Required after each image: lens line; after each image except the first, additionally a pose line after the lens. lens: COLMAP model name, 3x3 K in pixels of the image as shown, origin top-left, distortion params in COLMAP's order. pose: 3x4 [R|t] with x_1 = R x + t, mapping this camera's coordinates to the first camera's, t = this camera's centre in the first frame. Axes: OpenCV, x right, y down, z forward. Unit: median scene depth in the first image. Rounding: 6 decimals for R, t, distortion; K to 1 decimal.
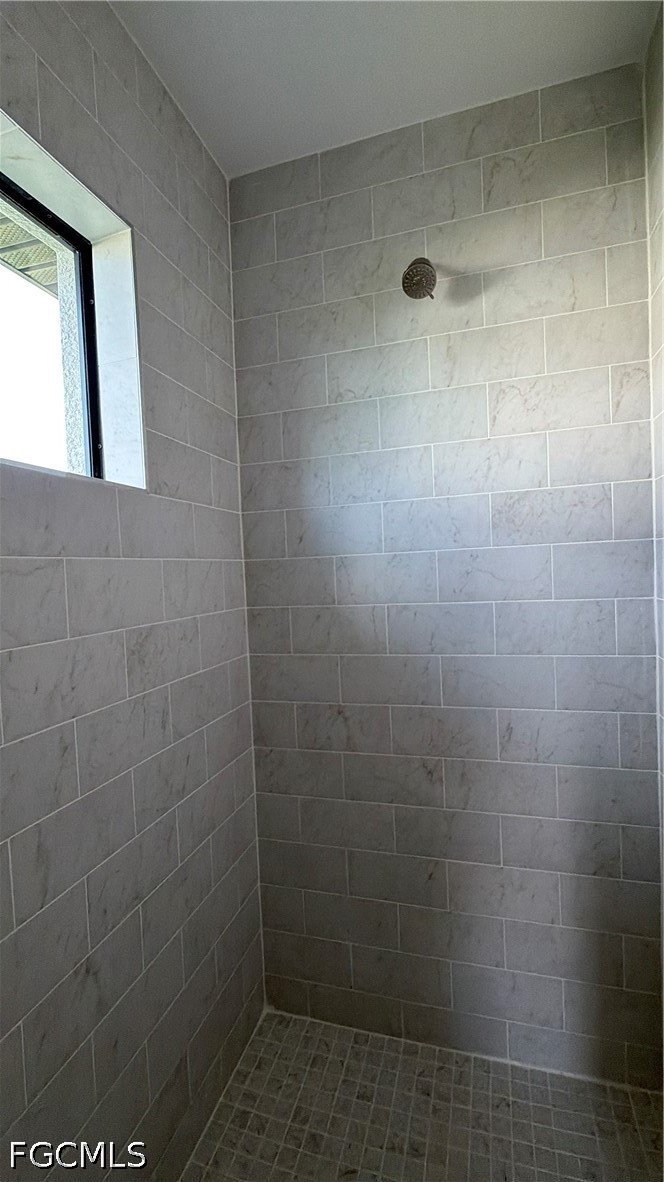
lens RADIAL K [[528.6, 0, 332.0], [0, 528.6, 591.0], [0, 0, 1]] dist [0.000990, 0.000336]
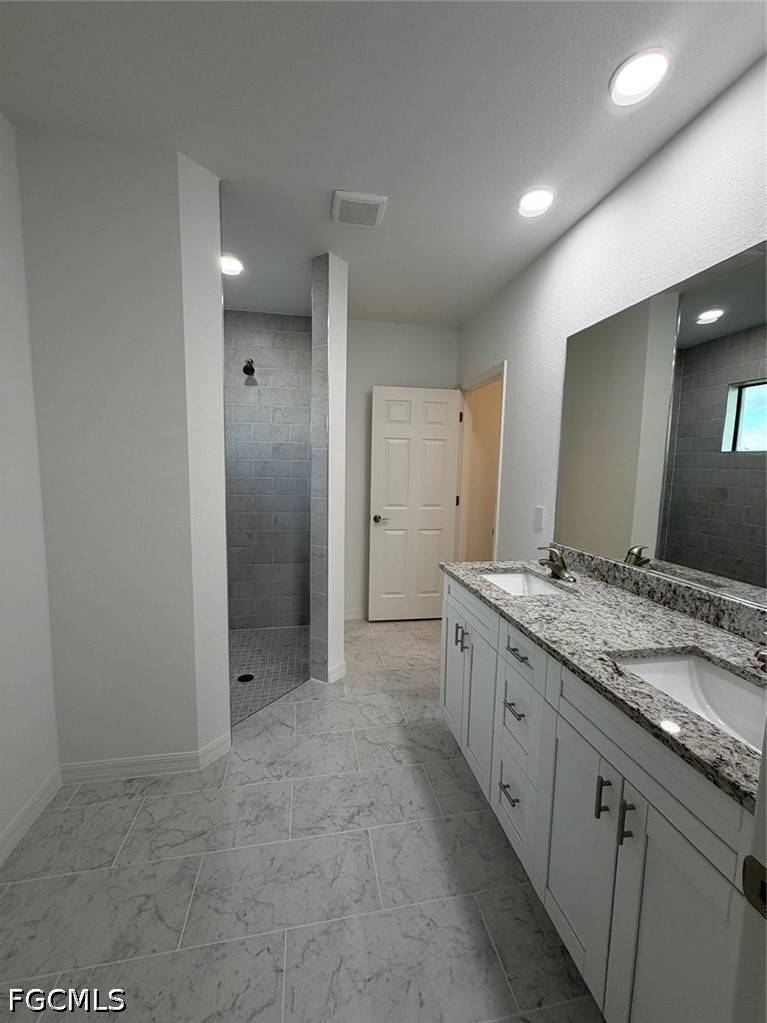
lens RADIAL K [[412.5, 0, 383.5], [0, 412.5, 511.5], [0, 0, 1]] dist [0.000081, 0.000056]
pose [[0.886514, 0.009611, 0.462602, -0.228045], [-0.041239, 0.997447, 0.058306, 0.048840], [-0.460860, -0.070767, 0.884647, -1.438691]]
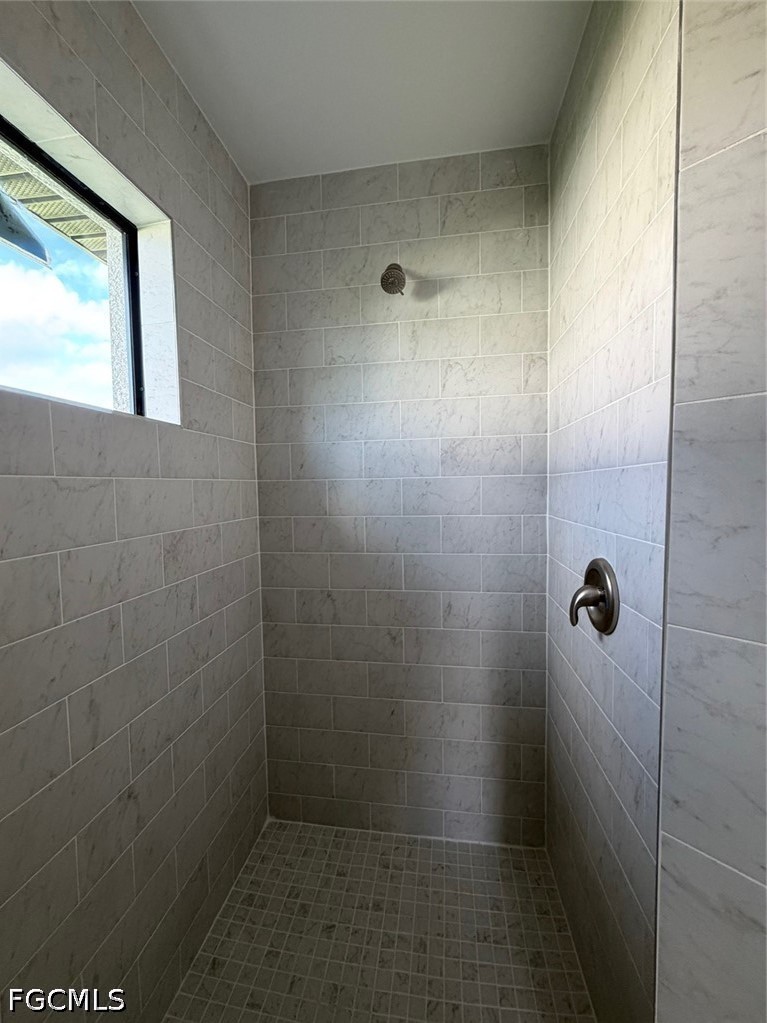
lens RADIAL K [[406.2, 0, 384.2], [0, 406.2, 508.4], [0, 0, 1]] dist [0.000135, 0.000665]
pose [[0.989319, 0.018448, 0.144597, 0.000415], [-0.020561, 0.999702, 0.013128, -0.010681], [-0.144312, -0.015961, 0.989404, -0.046287]]
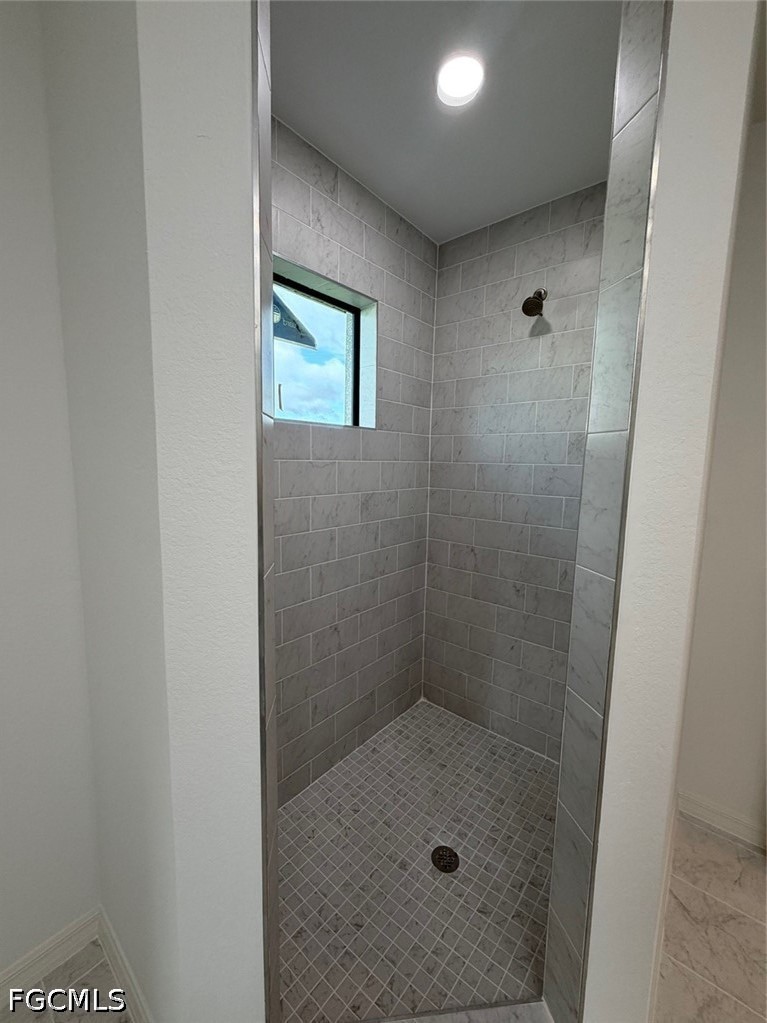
lens RADIAL K [[406.2, 0, 384.2], [0, 406.2, 508.4], [0, 0, 1]] dist [0.000135, 0.000665]
pose [[0.916861, 0.106129, -0.384841, 0.286427], [-0.072406, 0.992235, 0.101128, -0.034349], [0.392585, -0.064855, 0.917426, -0.420955]]
